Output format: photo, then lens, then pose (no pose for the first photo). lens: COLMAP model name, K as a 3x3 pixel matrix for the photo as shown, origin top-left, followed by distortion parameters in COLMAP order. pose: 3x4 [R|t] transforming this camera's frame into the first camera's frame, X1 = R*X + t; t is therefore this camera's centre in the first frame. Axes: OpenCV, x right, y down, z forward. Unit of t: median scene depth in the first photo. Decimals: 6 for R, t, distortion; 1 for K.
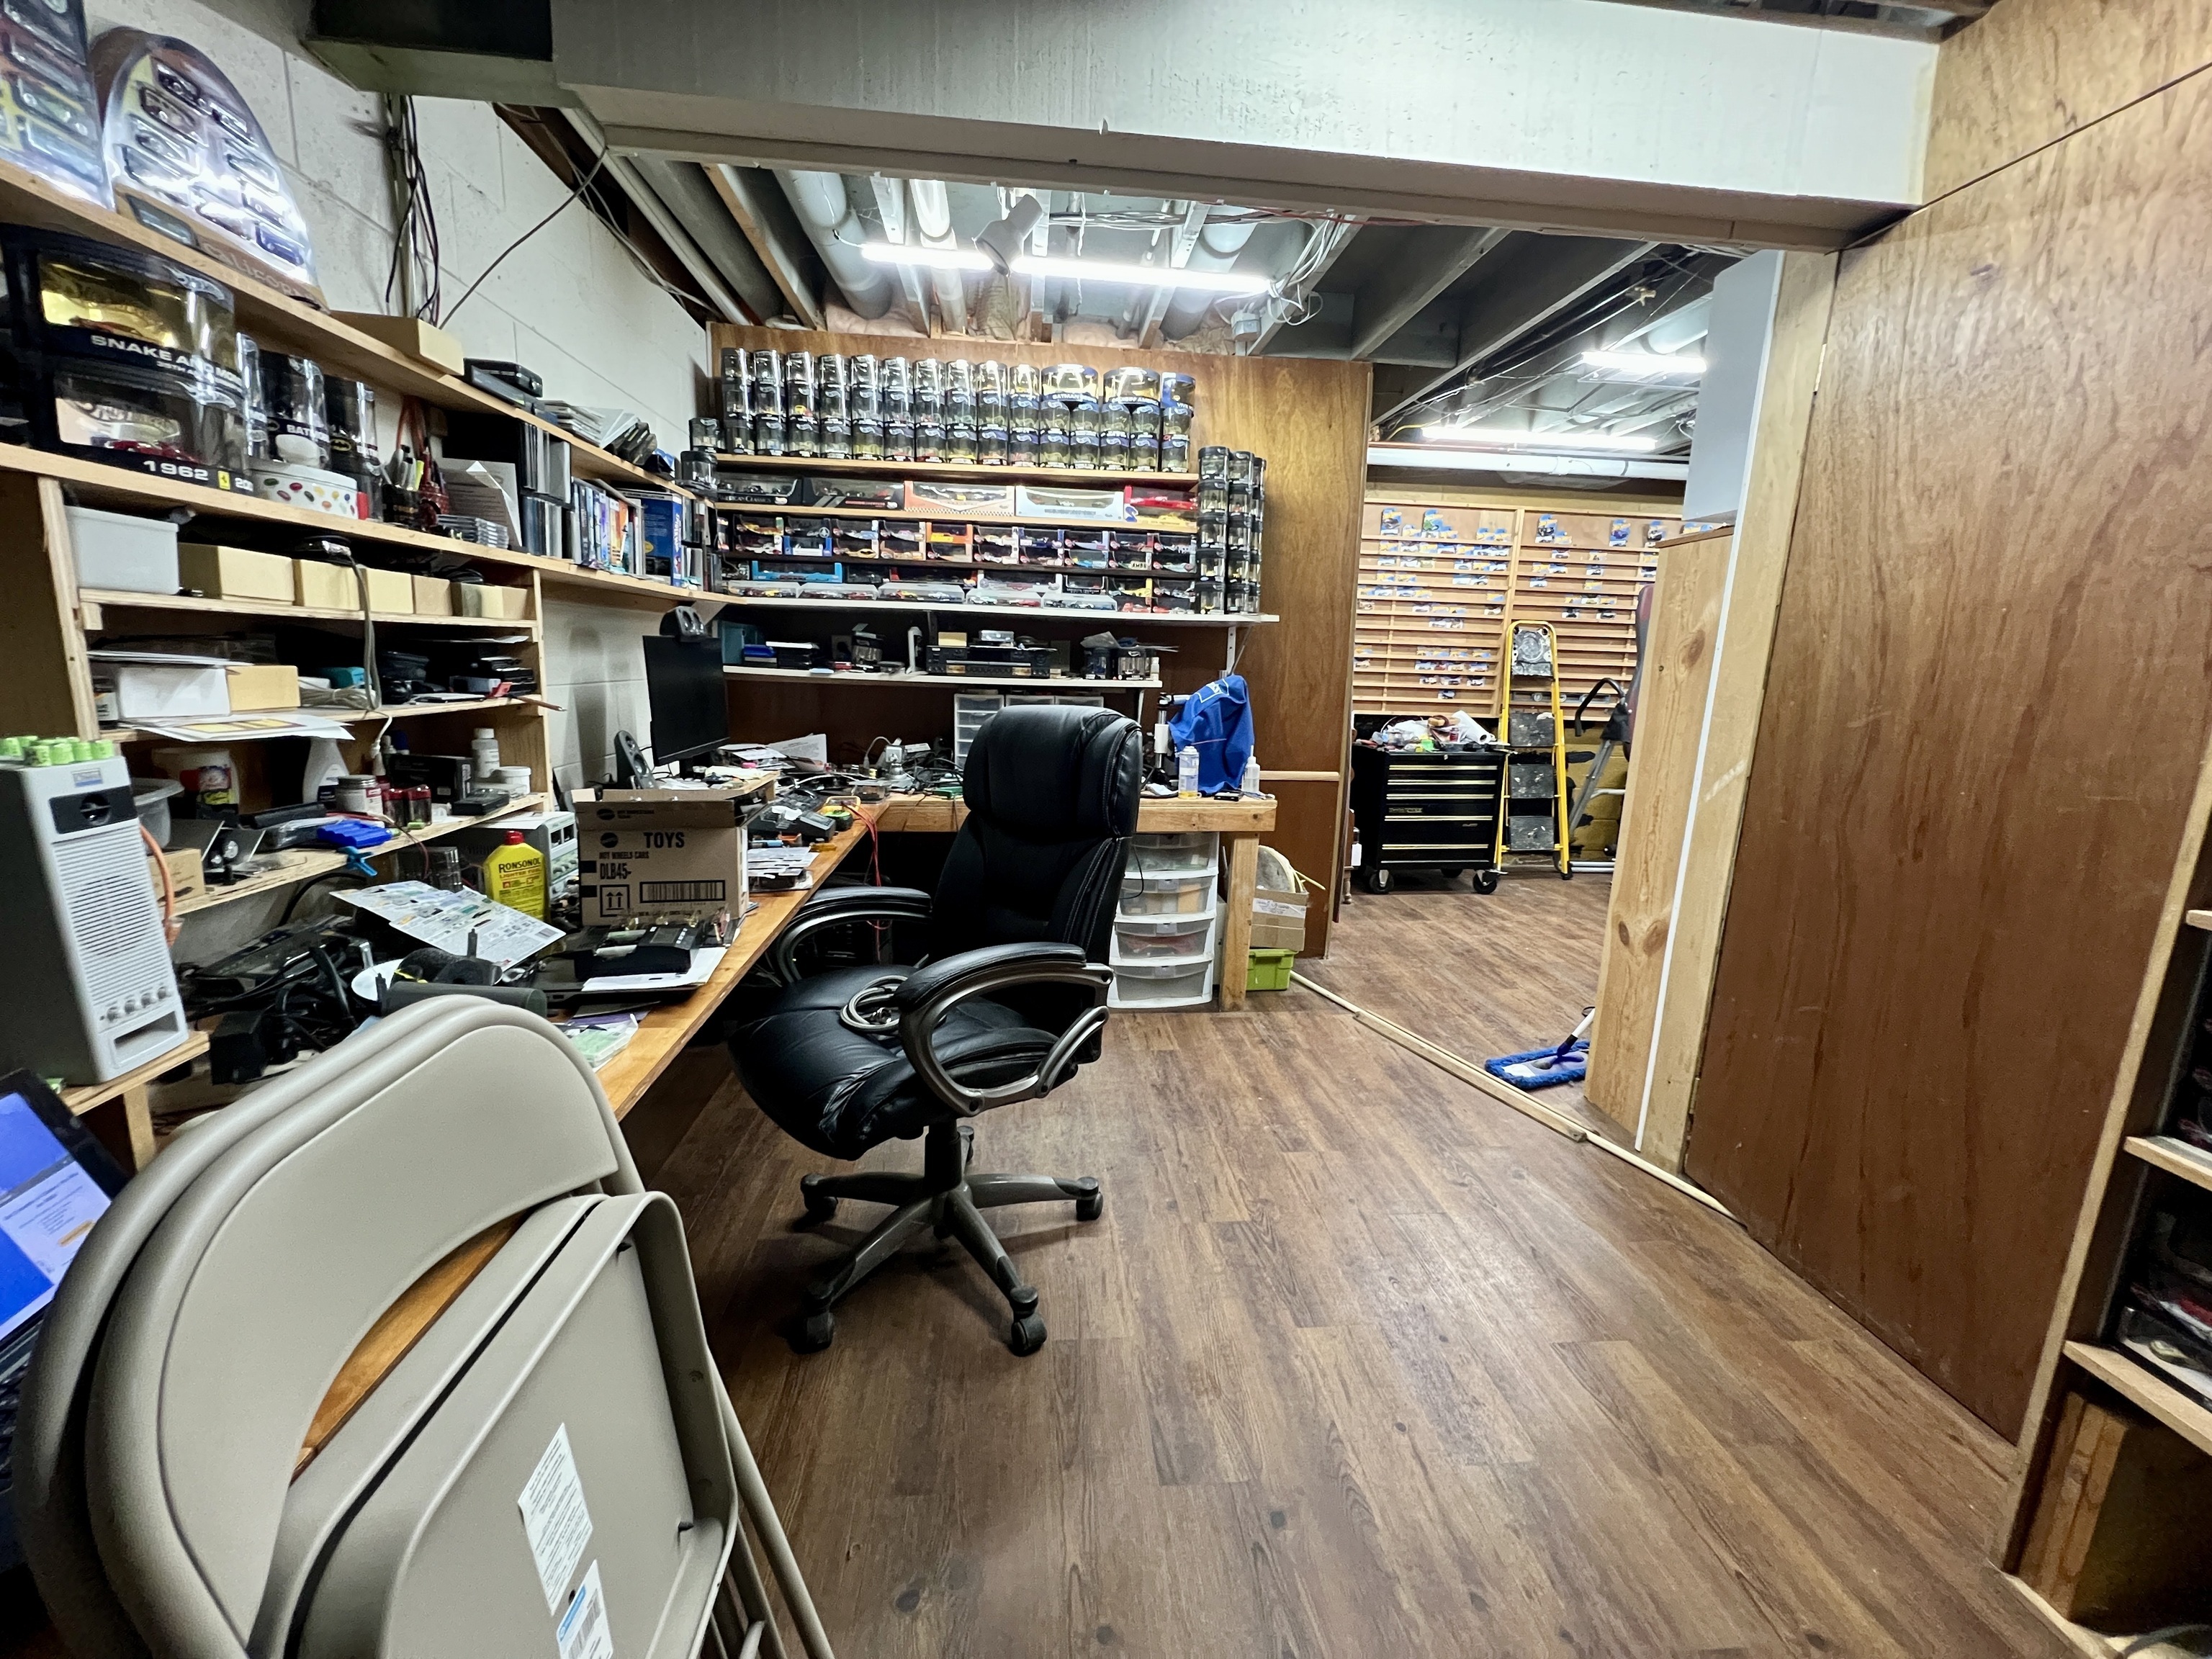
lens RADIAL K [[885.7, 0, 1107.9], [0, 885.7, 828.3], [0, 0, 1]] dist [-0.001344, -0.000811]
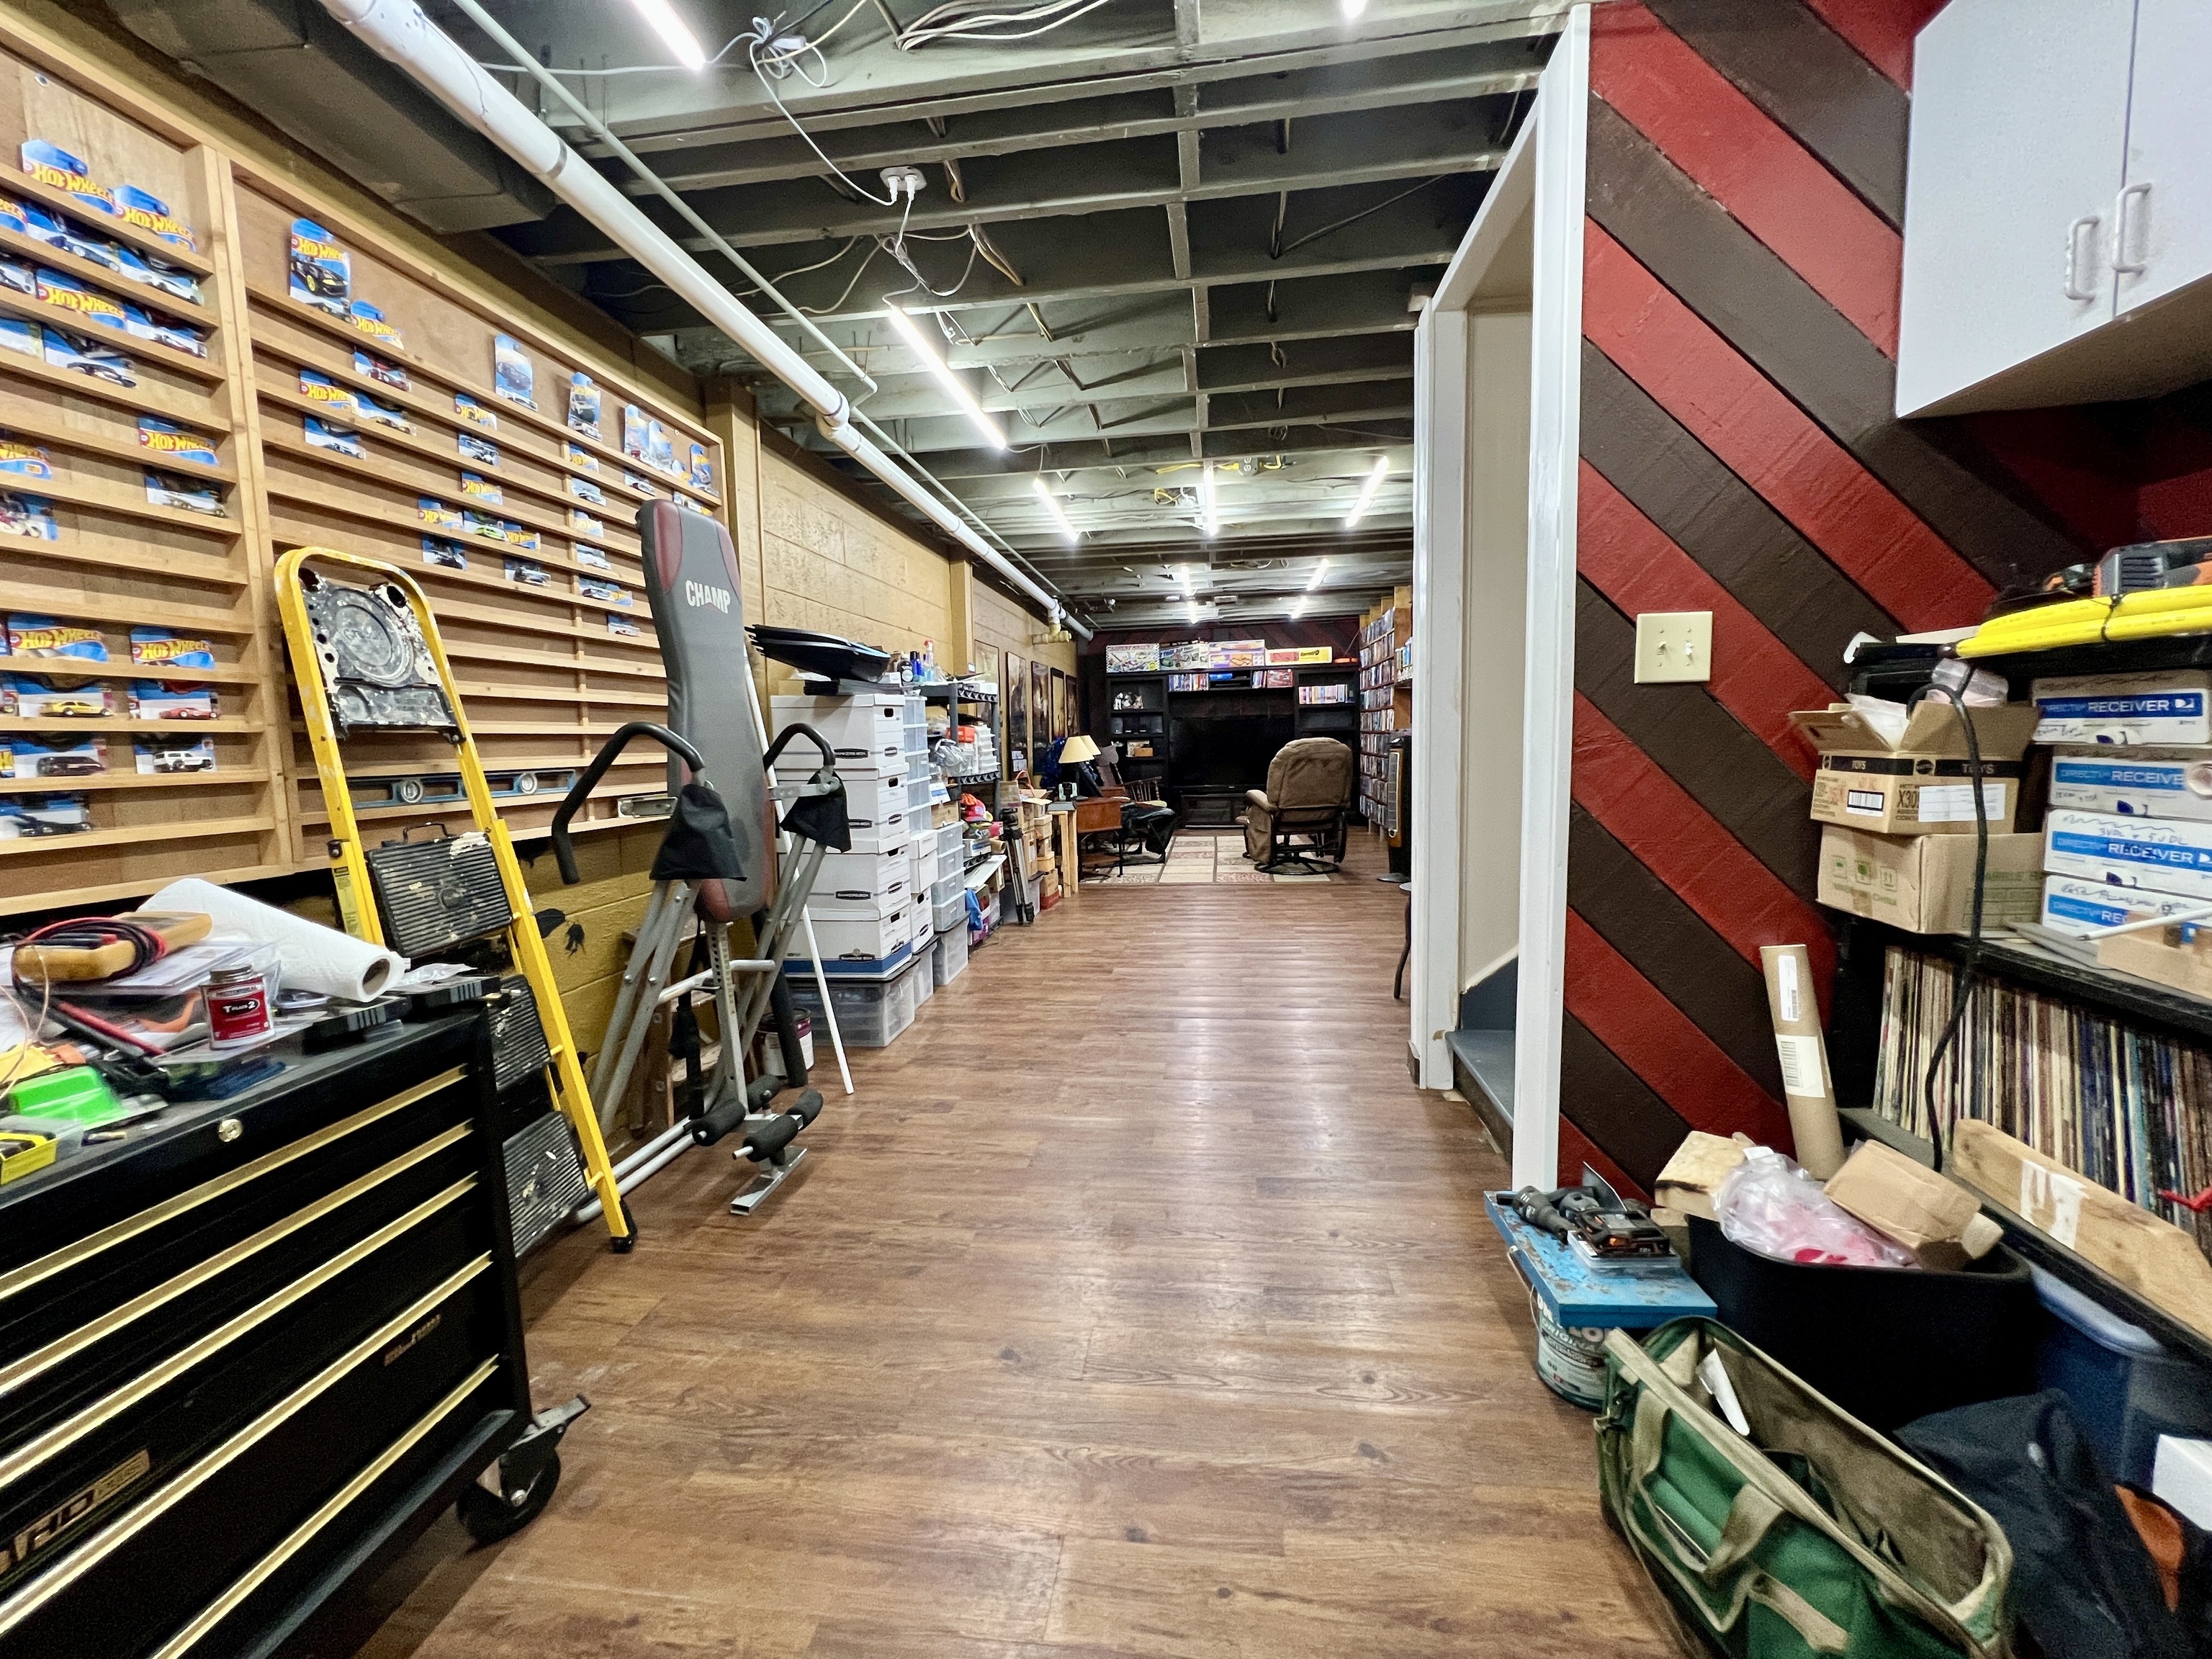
lens RADIAL K [[885.7, 0, 1105.6], [0, 885.7, 827.9], [0, 0, 1]] dist [-0.001344, -0.000811]
pose [[0.215707, -0.133565, 0.967280, 0.219290], [0.212161, 0.973346, 0.087090, -0.110254], [-0.953131, 0.186433, 0.238295, 0.685129]]
